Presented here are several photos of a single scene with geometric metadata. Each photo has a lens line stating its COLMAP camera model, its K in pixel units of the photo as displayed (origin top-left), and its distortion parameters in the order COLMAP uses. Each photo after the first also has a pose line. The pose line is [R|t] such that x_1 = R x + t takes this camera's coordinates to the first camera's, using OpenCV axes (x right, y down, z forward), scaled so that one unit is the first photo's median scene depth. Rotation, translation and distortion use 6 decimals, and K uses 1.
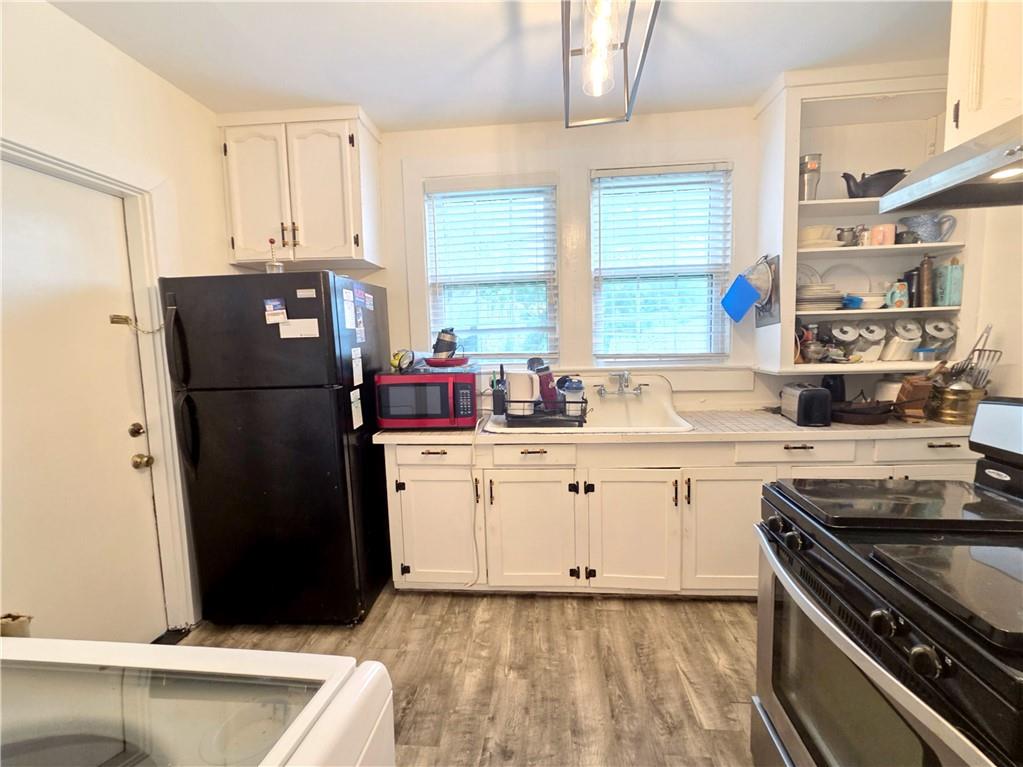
lens RADIAL K [[446.8, 0, 511.5], [0, 446.8, 383.5], [0, 0, 1]] dist [0.001814, 0.000210]
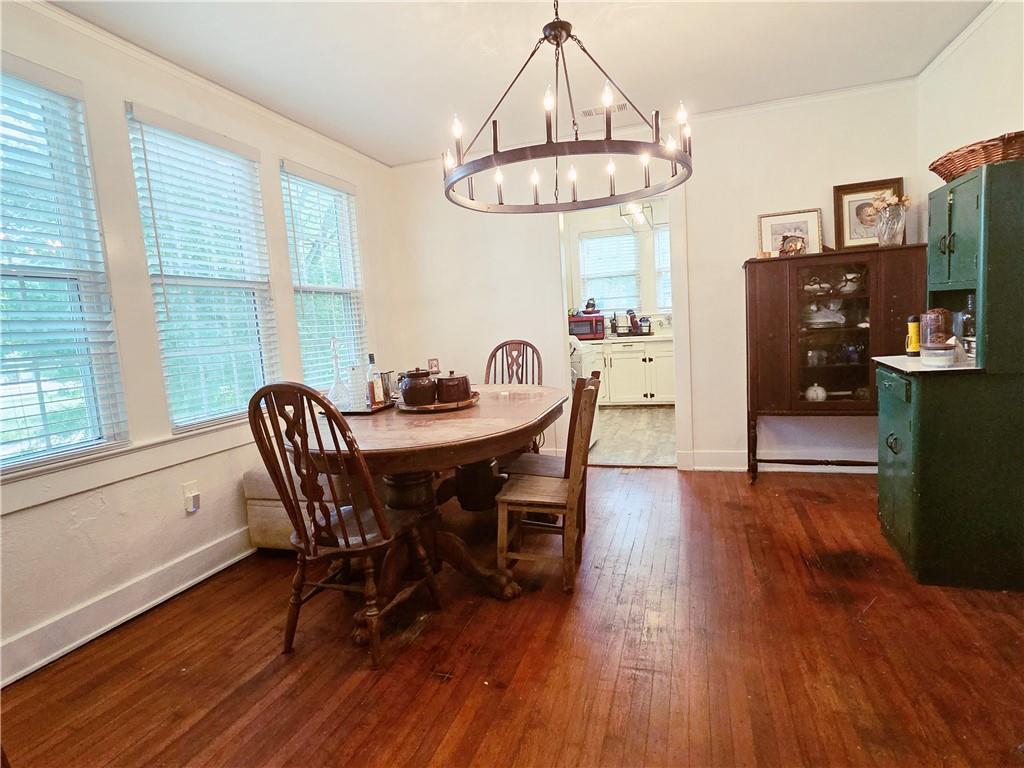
lens RADIAL K [[543.8, 0, 512.0], [0, 543.8, 384.0], [0, 0, 1]] dist [-0.000899, -0.000100]
pose [[0.975154, -0.008618, -0.221361, 0.084863], [0.015787, 0.999406, 0.030640, 0.250846], [0.220965, -0.033373, 0.974710, -2.033261]]
